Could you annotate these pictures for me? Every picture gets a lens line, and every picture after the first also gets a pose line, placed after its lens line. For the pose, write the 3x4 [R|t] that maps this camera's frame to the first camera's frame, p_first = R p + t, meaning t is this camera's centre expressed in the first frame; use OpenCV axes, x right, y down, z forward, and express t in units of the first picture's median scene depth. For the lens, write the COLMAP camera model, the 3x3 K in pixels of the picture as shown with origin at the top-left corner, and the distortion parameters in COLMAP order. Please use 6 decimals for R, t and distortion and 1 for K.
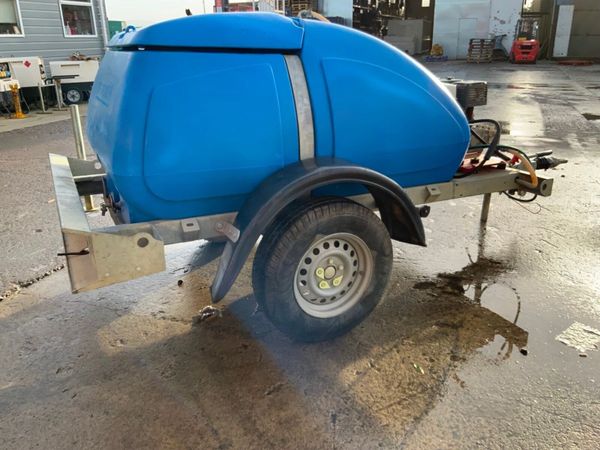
lens RADIAL K [[496.5, 0, 300.0], [0, 496.5, 225.0], [0, 0, 1]] dist [0.062758, -0.126681]
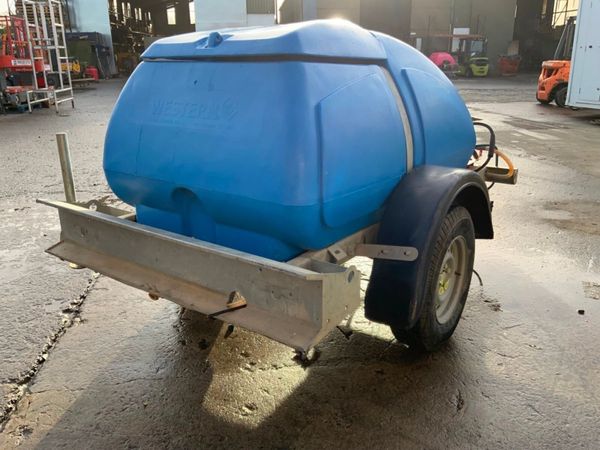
lens RADIAL K [[496.5, 0, 300.0], [0, 496.5, 225.0], [0, 0, 1]] dist [0.062758, -0.126681]
pose [[0.887838, -0.143734, 0.437132, -0.617118], [0.157227, 0.987548, 0.005381, -0.060641], [-0.432462, 0.063951, 0.899381, 0.193131]]
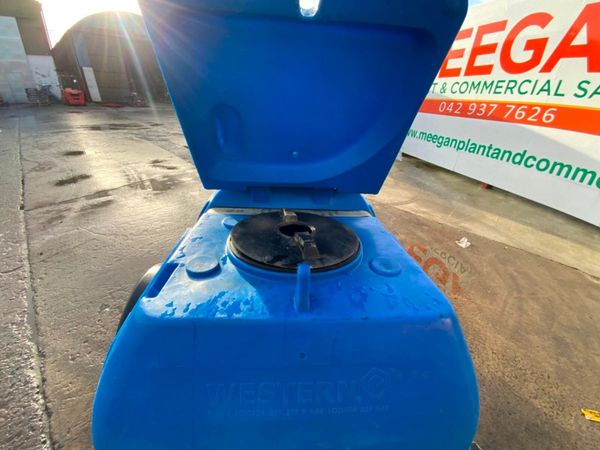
lens RADIAL K [[241.1, 0, 297.1], [0, 241.1, 225.4], [0, 0, 1]] dist [0.024497, -0.021097]
pose [[0.406734, -0.398069, 0.822258, -0.546601], [0.257884, 0.913496, 0.314675, -0.513851], [-0.876392, 0.084058, 0.474206, 0.863797]]
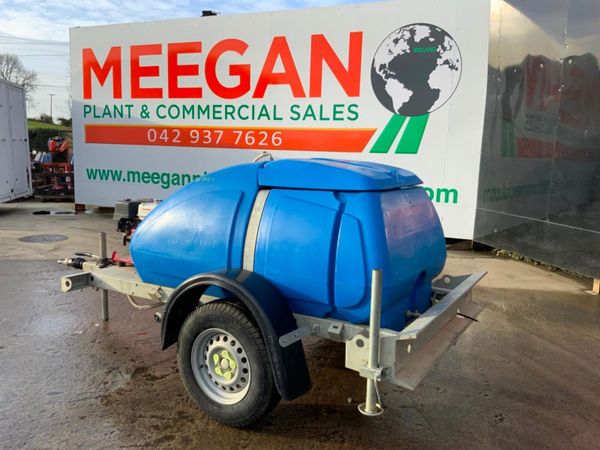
lens RADIAL K [[496.5, 0, 300.0], [0, 496.5, 225.0], [0, 0, 1]] dist [0.114375, -0.240107]
pose [[-0.516191, -0.131075, 0.846384, -1.308641], [0.270728, 0.912580, 0.306438, -0.729419], [-0.812560, 0.387320, -0.435580, 1.772783]]
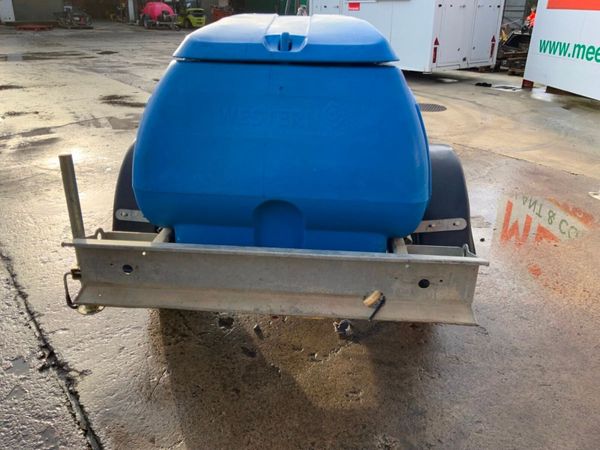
lens RADIAL K [[496.5, 0, 300.0], [0, 496.5, 225.0], [0, 0, 1]] dist [0.062758, -0.126681]
pose [[0.512440, -0.326324, 0.794303, -1.044010], [0.271066, 0.939159, 0.210959, -0.269446], [-0.814818, 0.107205, 0.569718, 0.545862]]
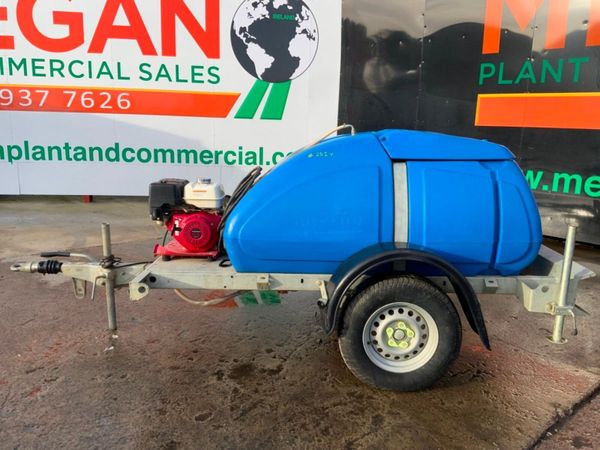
lens RADIAL K [[496.5, 0, 300.0], [0, 496.5, 225.0], [0, 0, 1]] dist [0.114375, -0.240107]
pose [[-0.880745, -0.113147, 0.459876, -0.561842], [0.142094, 0.863169, 0.484508, -0.974818], [-0.451771, 0.492074, -0.744155, 2.424168]]
